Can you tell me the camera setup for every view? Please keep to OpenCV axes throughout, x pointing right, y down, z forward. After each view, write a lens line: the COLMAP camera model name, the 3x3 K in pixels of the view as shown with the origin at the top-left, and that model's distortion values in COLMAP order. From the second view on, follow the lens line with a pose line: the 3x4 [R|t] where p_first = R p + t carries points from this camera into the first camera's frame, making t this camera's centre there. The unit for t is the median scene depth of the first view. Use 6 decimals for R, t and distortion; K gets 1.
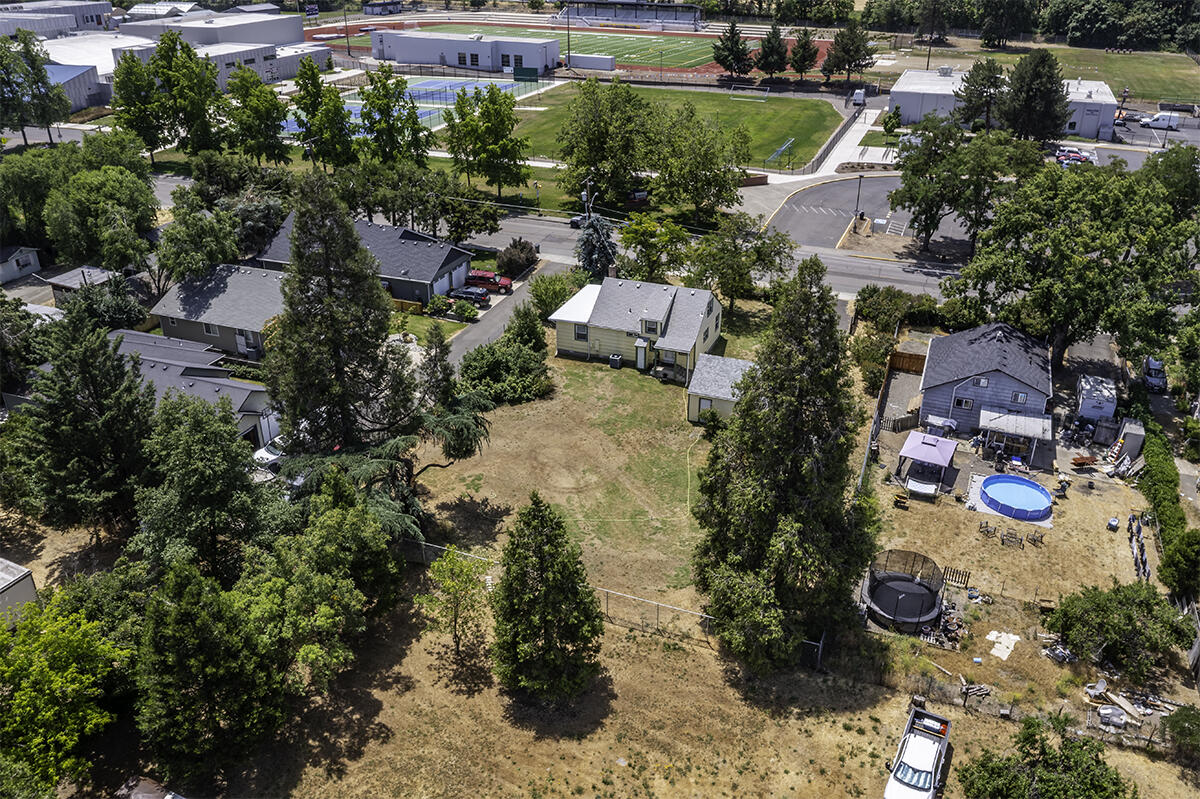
lens RADIAL K [[942.1, 0, 586.7], [0, 942.1, 398.3], [0, 0, 1]] dist [-0.017902, -0.006989]
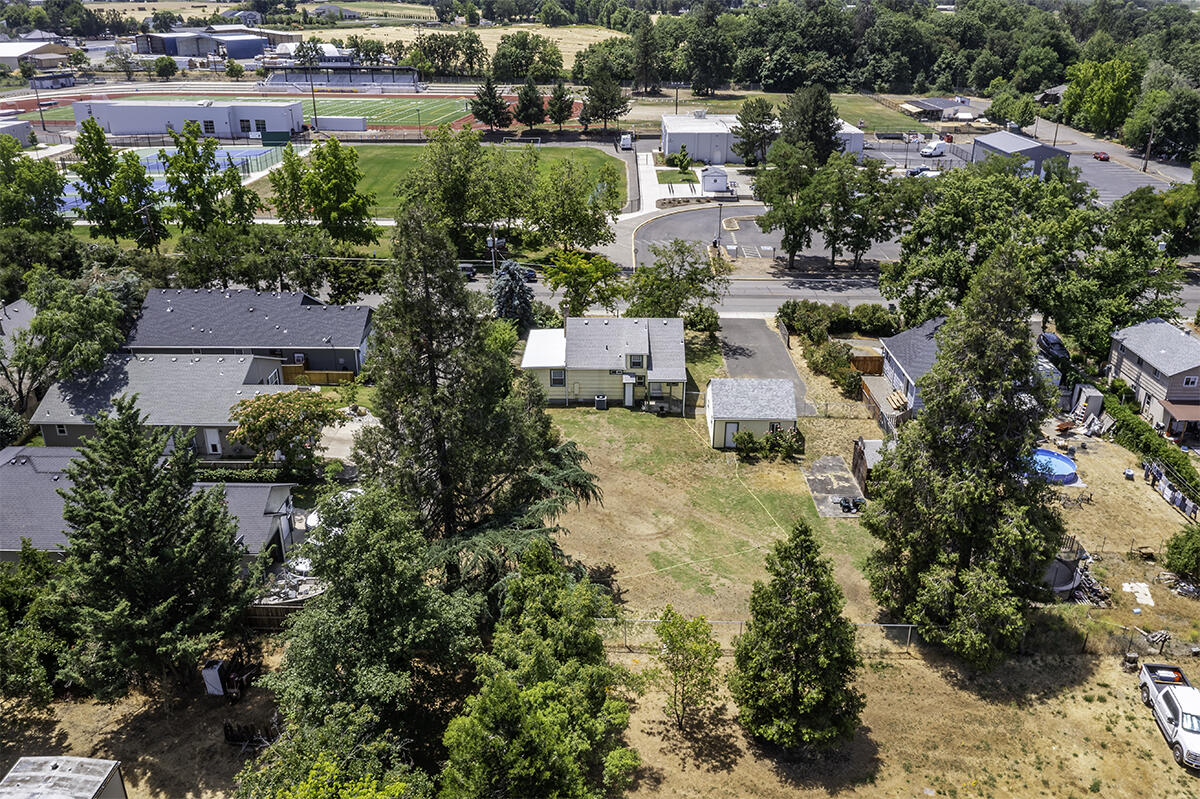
lens RADIAL K [[942.1, 0, 586.7], [0, 942.1, 398.3], [0, 0, 1]] dist [-0.017902, -0.006989]
pose [[0.937724, -0.134067, 0.320468, -0.251028], [0.155108, 0.987049, -0.040931, -0.005819], [-0.310830, 0.088089, 0.946375, 0.092364]]
